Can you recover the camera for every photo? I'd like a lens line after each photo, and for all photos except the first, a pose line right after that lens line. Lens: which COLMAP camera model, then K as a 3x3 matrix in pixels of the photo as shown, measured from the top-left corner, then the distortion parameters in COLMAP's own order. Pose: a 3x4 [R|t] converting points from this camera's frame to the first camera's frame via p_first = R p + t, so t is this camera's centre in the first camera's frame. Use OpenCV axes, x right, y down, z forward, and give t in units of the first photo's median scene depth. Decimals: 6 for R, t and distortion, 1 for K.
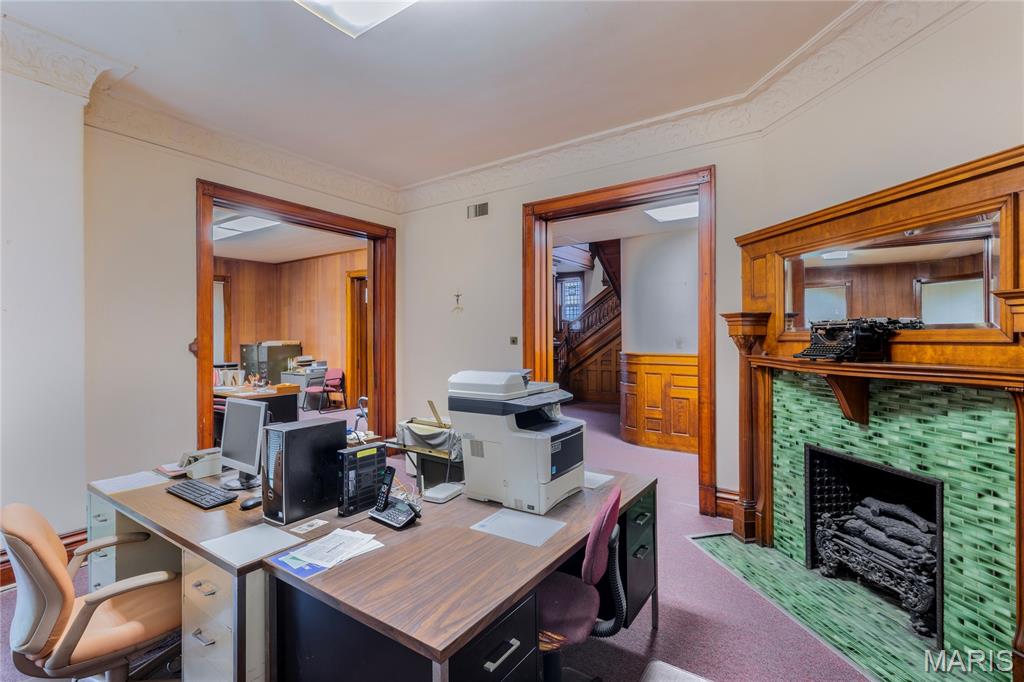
lens RADIAL K [[461.8, 0, 513.8], [0, 461.8, 338.0], [0, 0, 1]] dist [0.001063, -0.000013]
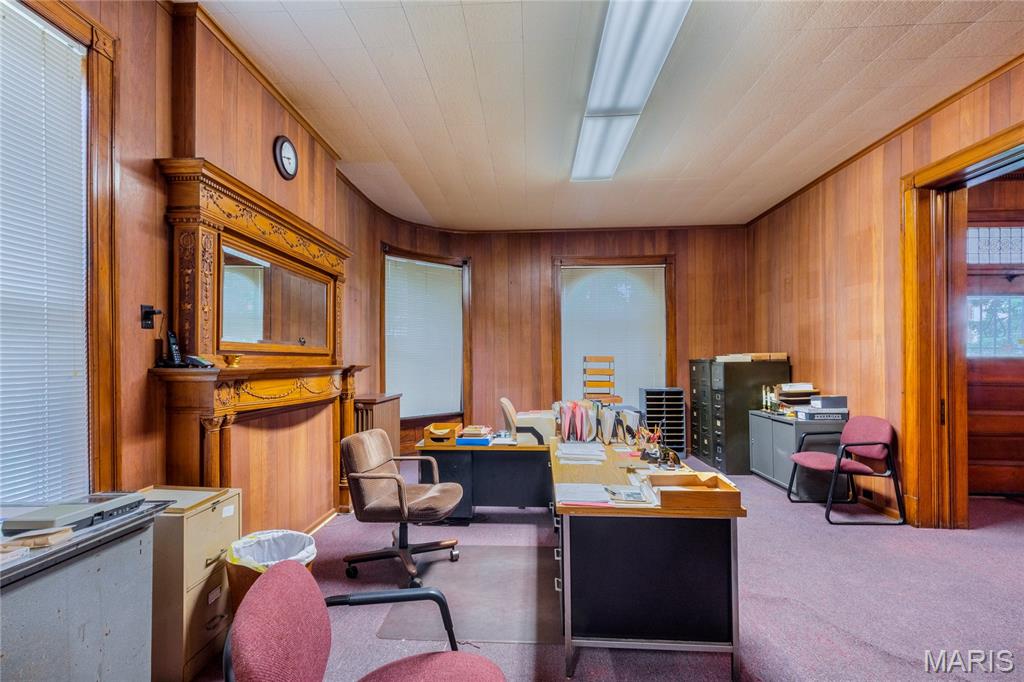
lens RADIAL K [[461.8, 0, 503.2], [0, 461.8, 356.1], [0, 0, 1]] dist [0.001063, -0.000013]
pose [[0.519632, -0.003545, -0.854383, -0.192399], [0.000737, 0.999993, -0.003701, 0.011588], [0.854390, 0.001294, 0.519631, 0.475253]]
